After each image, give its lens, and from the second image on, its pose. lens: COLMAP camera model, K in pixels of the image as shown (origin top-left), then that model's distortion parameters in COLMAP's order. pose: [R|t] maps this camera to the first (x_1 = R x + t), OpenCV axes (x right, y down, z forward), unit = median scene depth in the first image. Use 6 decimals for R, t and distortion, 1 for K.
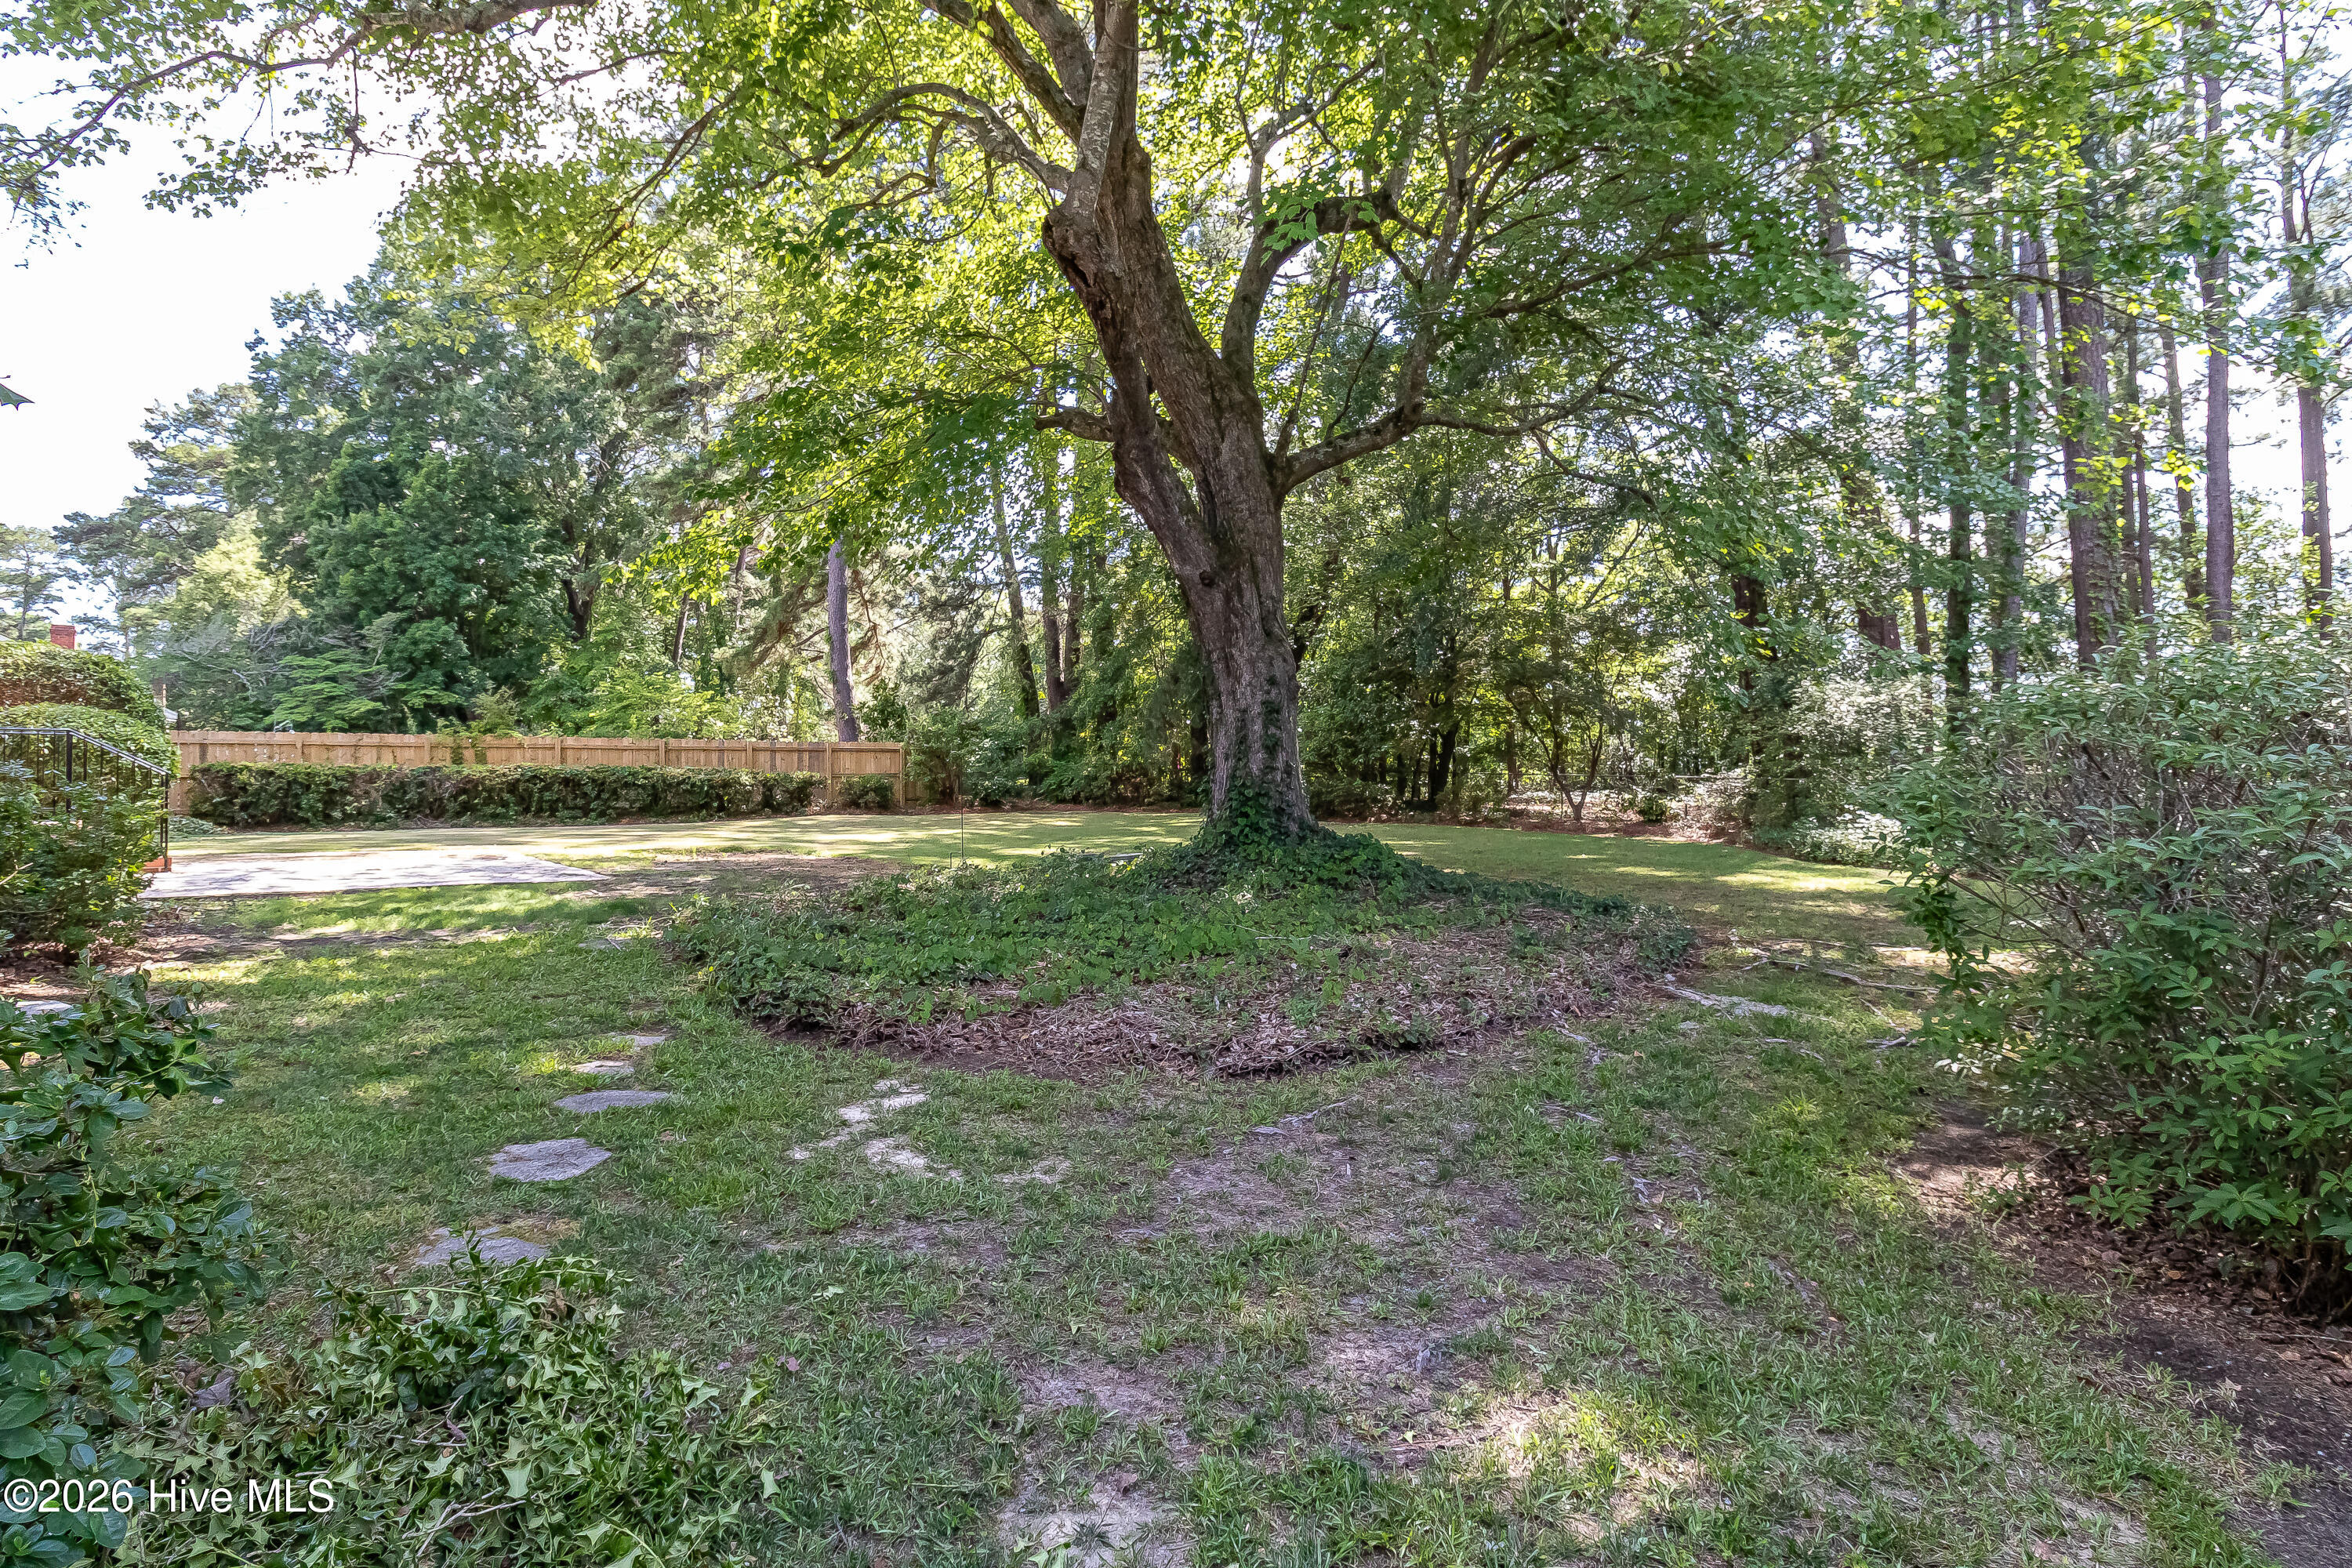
lens RADIAL K [[1104.7, 0, 1167.2], [0, 1104.7, 777.8], [0, 0, 1]] dist [-0.003919, -0.003904]
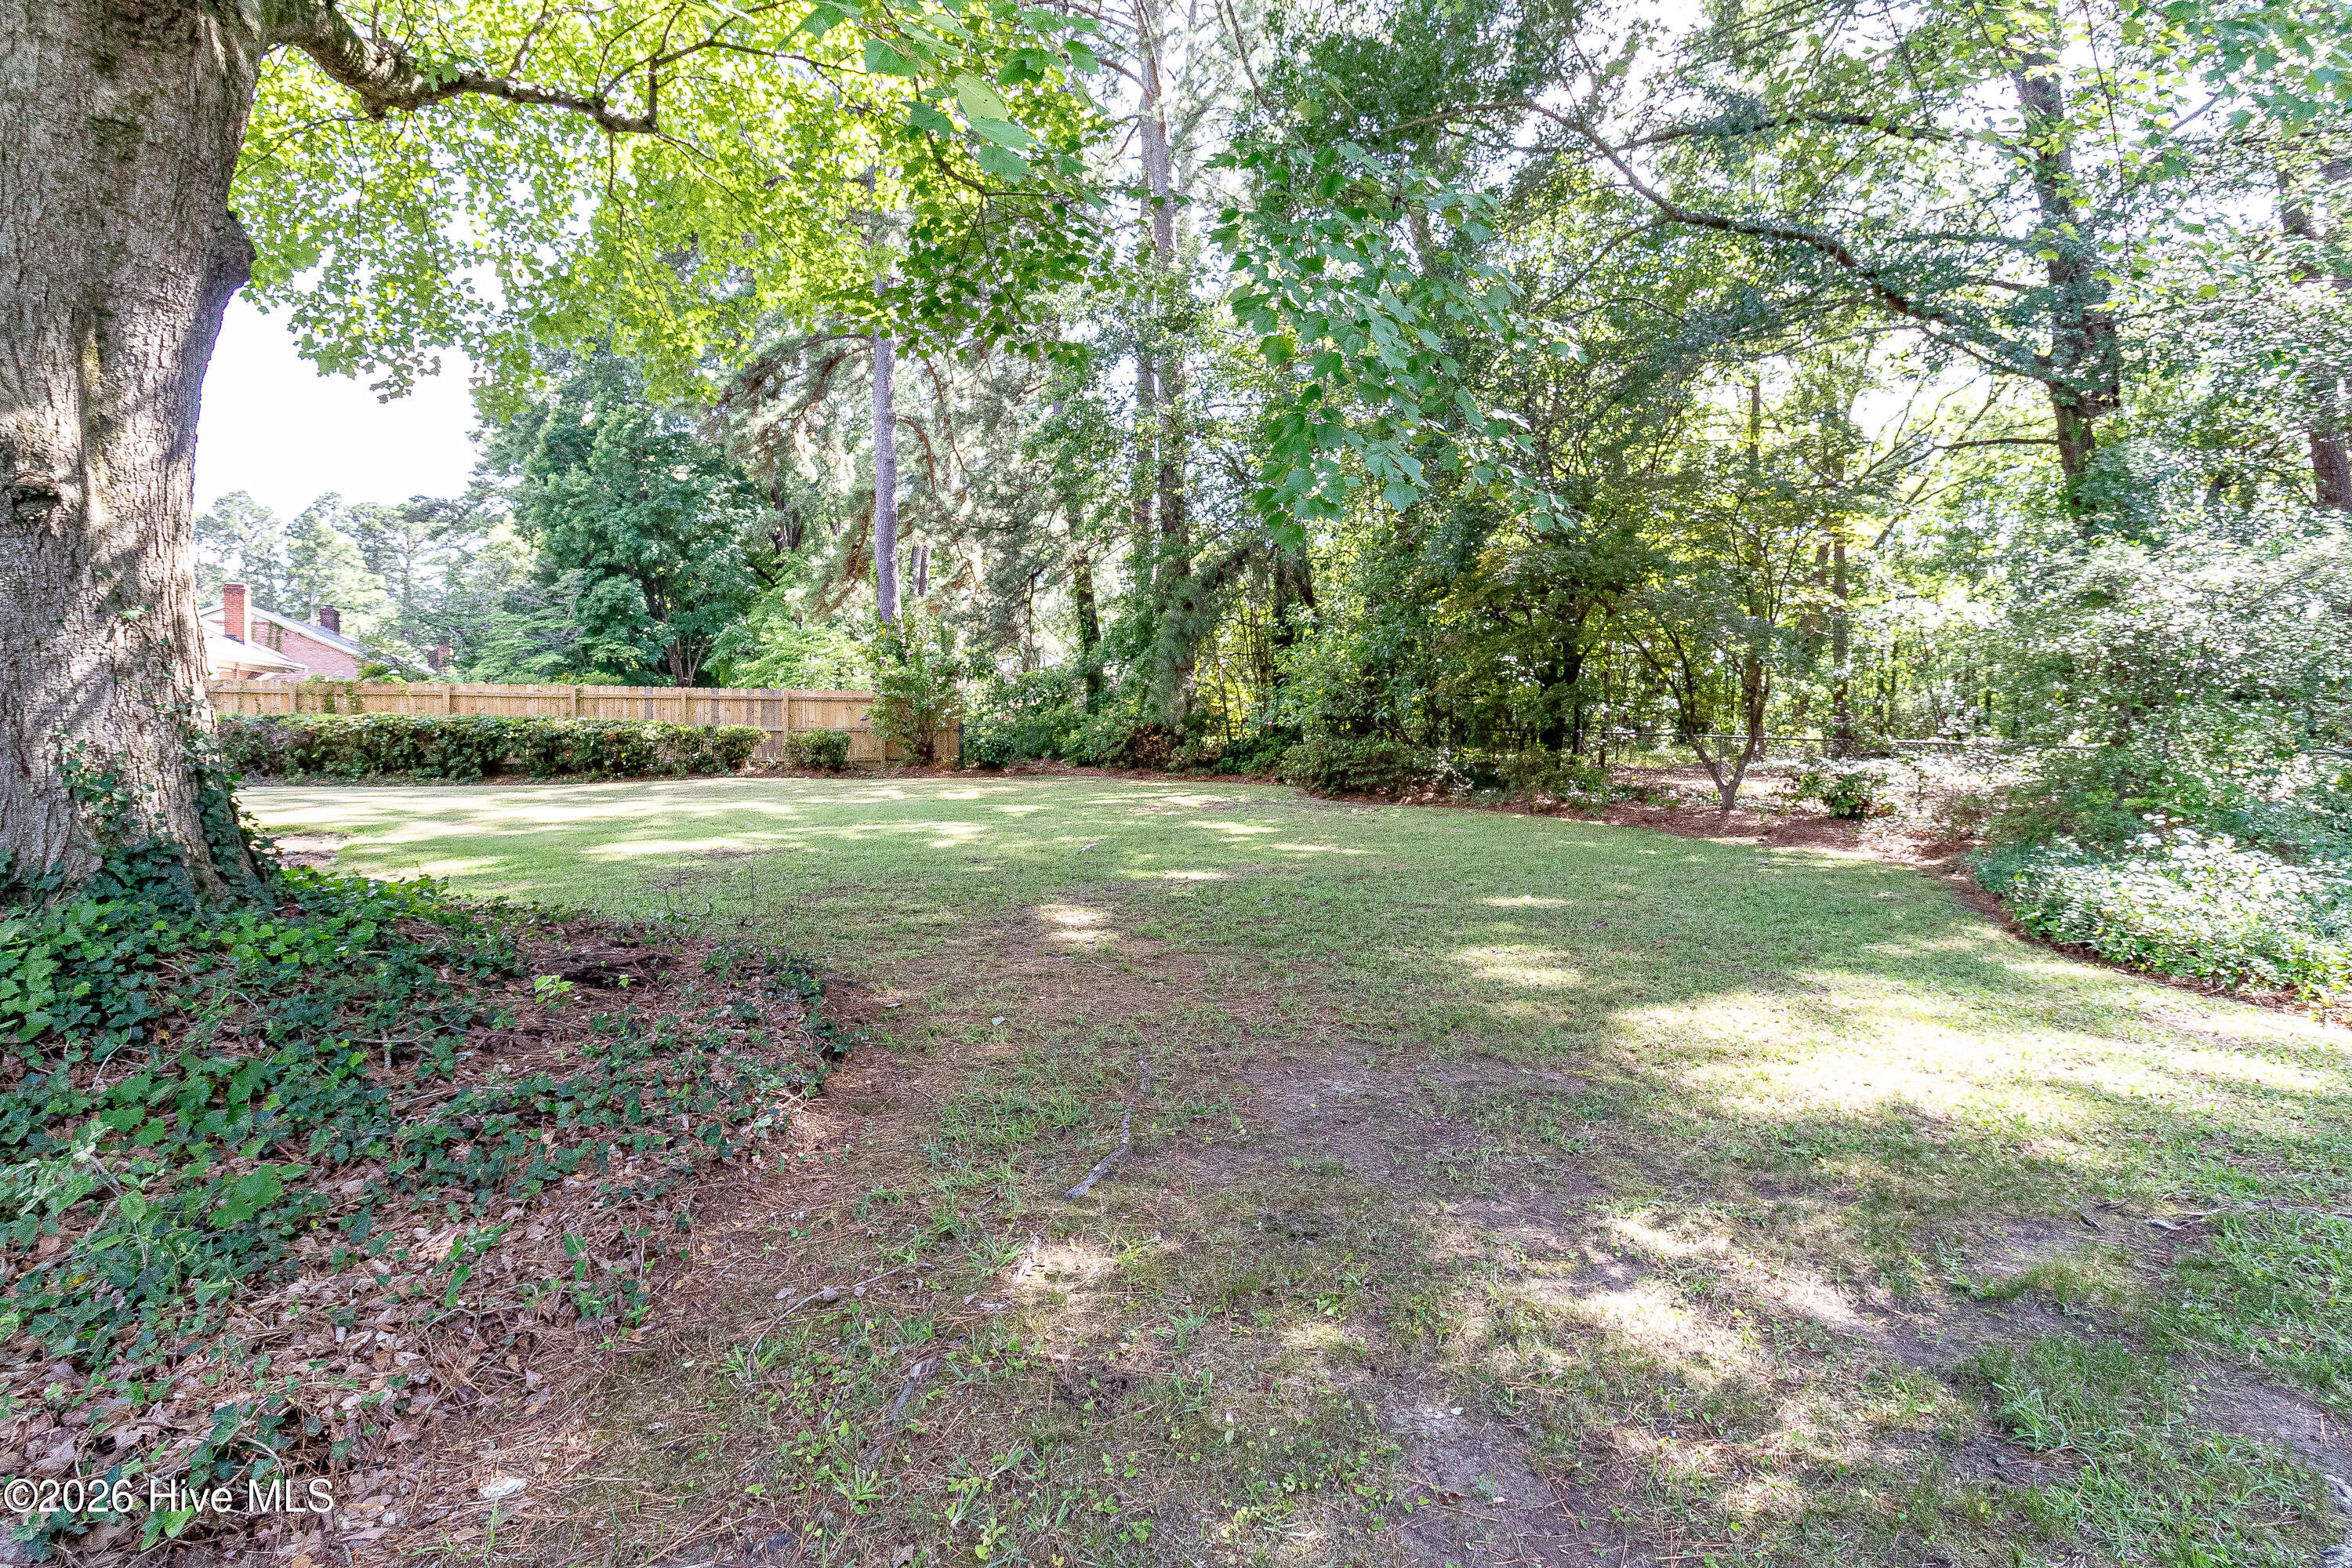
lens RADIAL K [[1104.7, 0, 1177.8], [0, 1104.7, 773.6], [0, 0, 1]] dist [-0.003919, -0.003904]
pose [[0.961425, 0.018225, -0.274463, 0.224020], [-0.008854, 0.999336, 0.035341, -0.001056], [0.274925, -0.031547, 0.960948, 0.295970]]
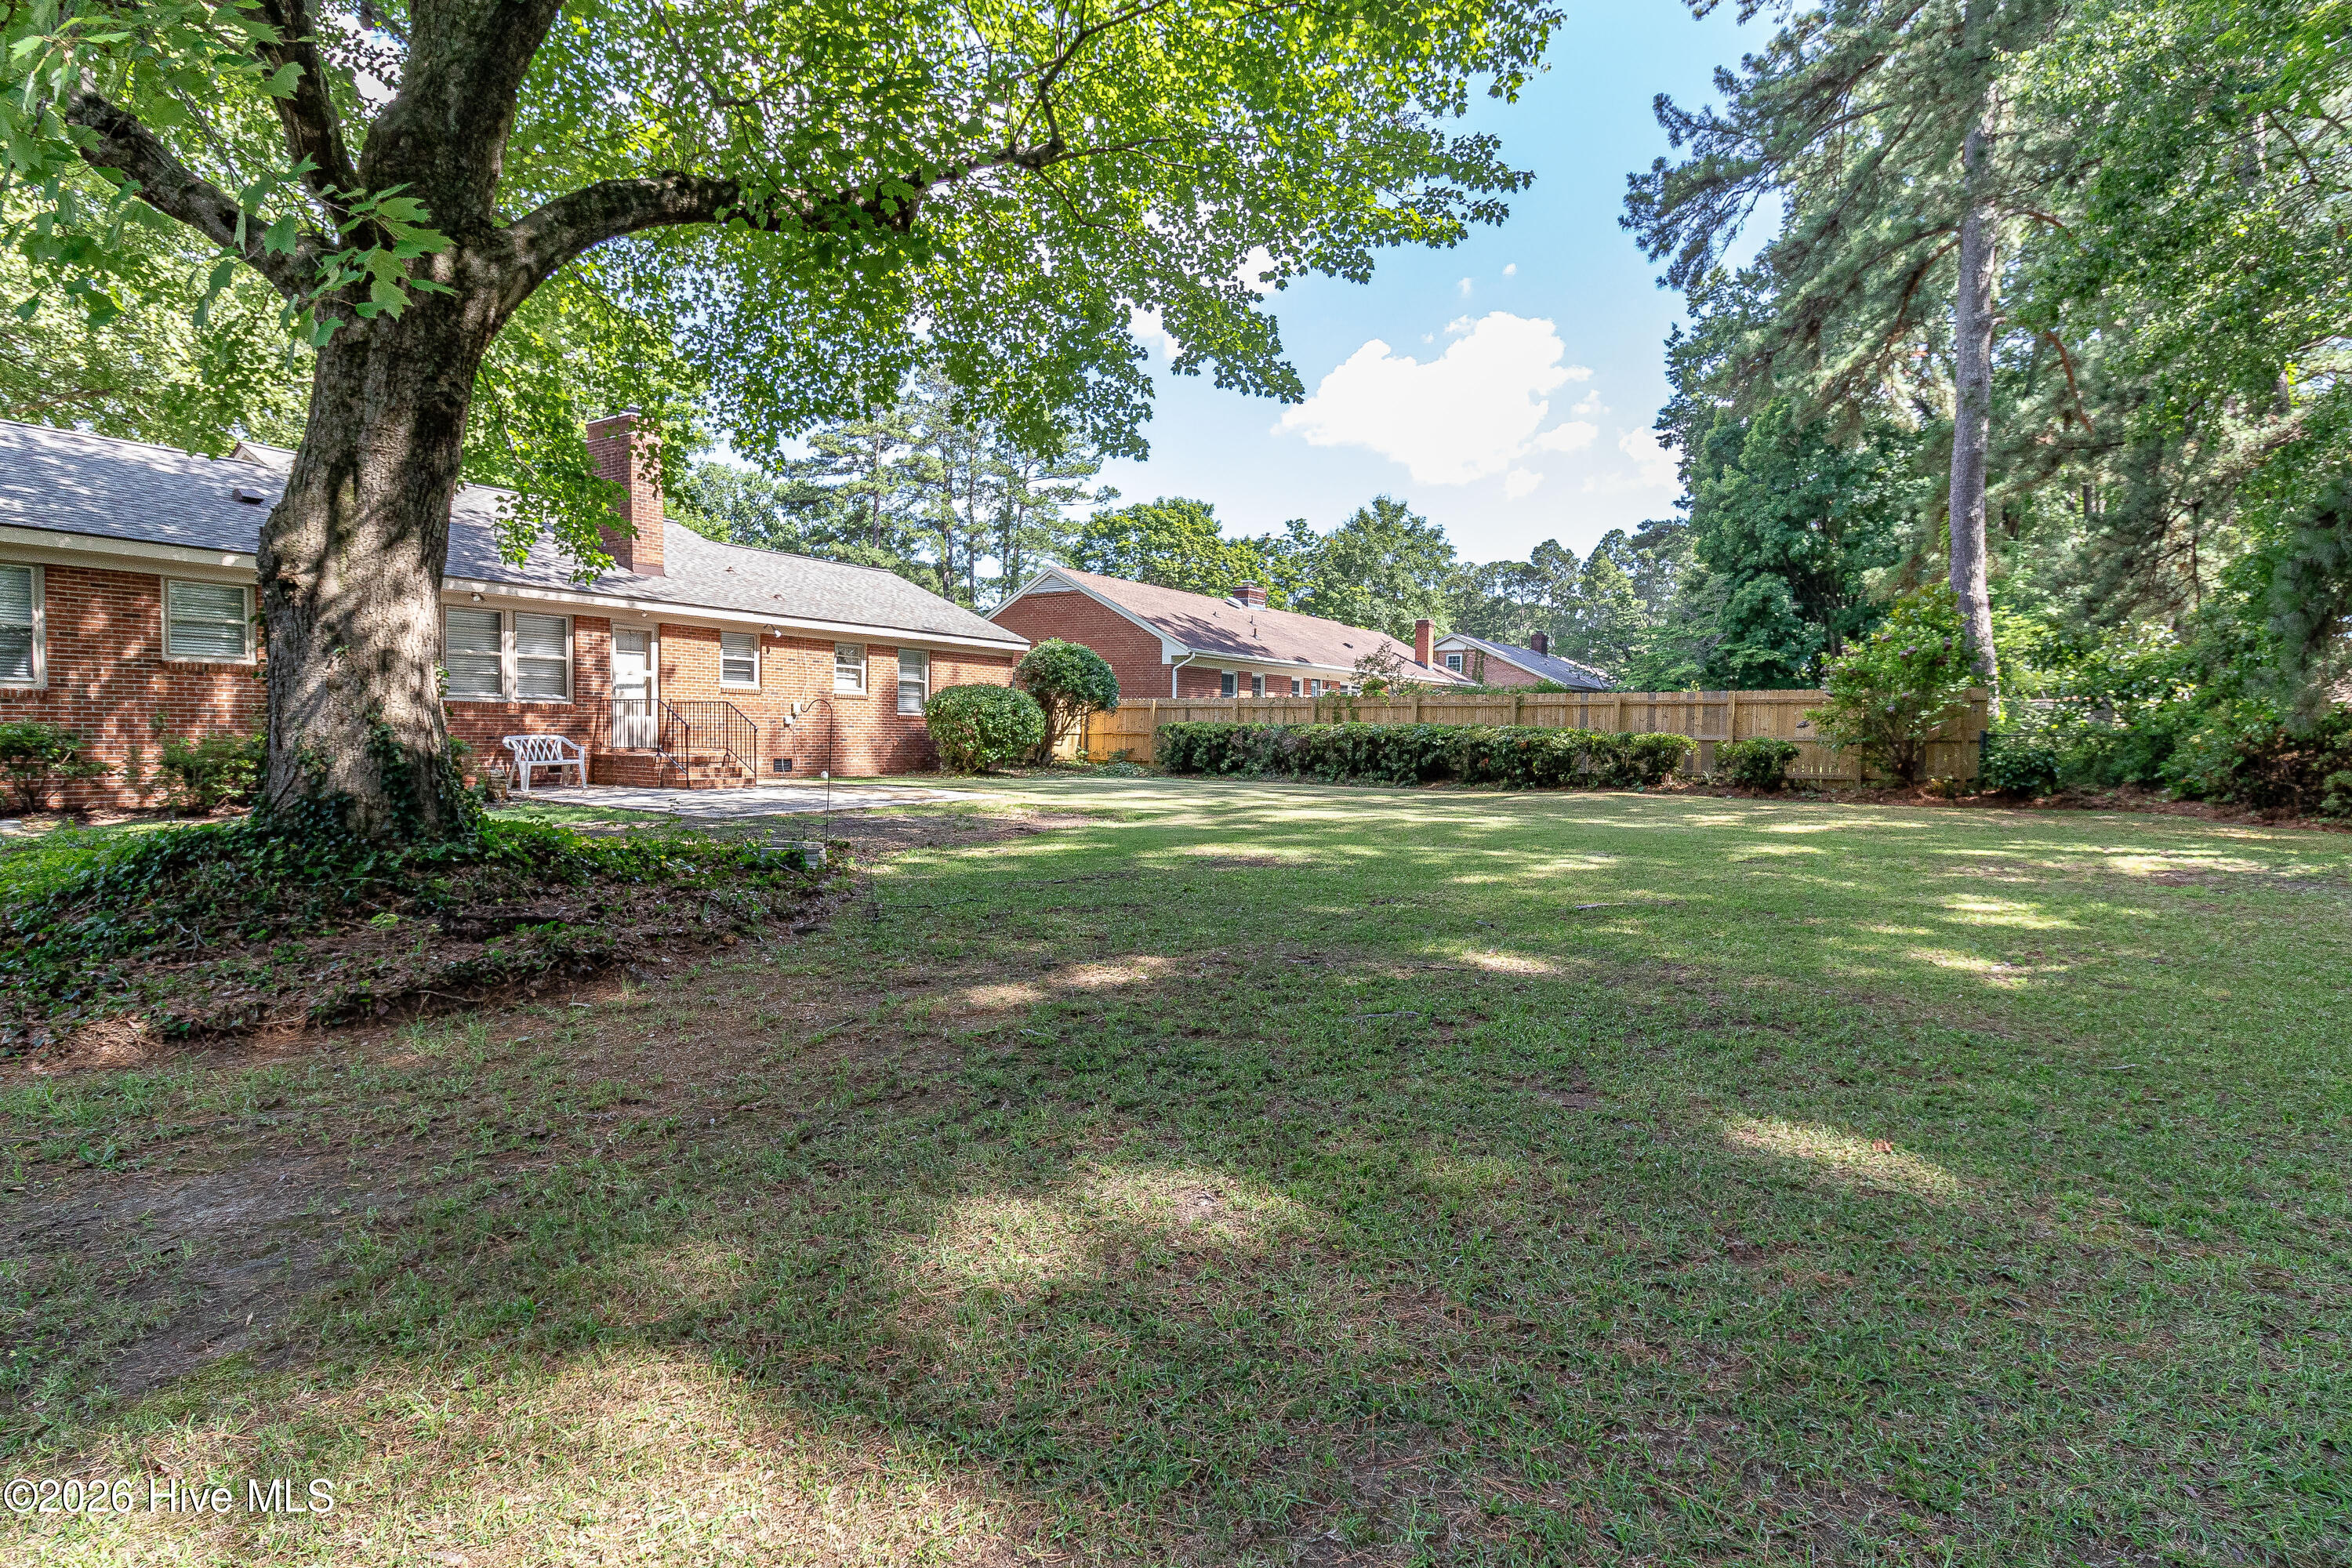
lens RADIAL K [[1163.9, 0, 1196.9], [0, 1163.9, 777.1], [0, 0, 1]] dist [-0.017887, -0.001628]
pose [[0.262411, 0.039684, -0.964140, 0.336366], [-0.013578, 0.999207, 0.037431, -0.000648], [0.964861, 0.003268, 0.262741, 0.514031]]
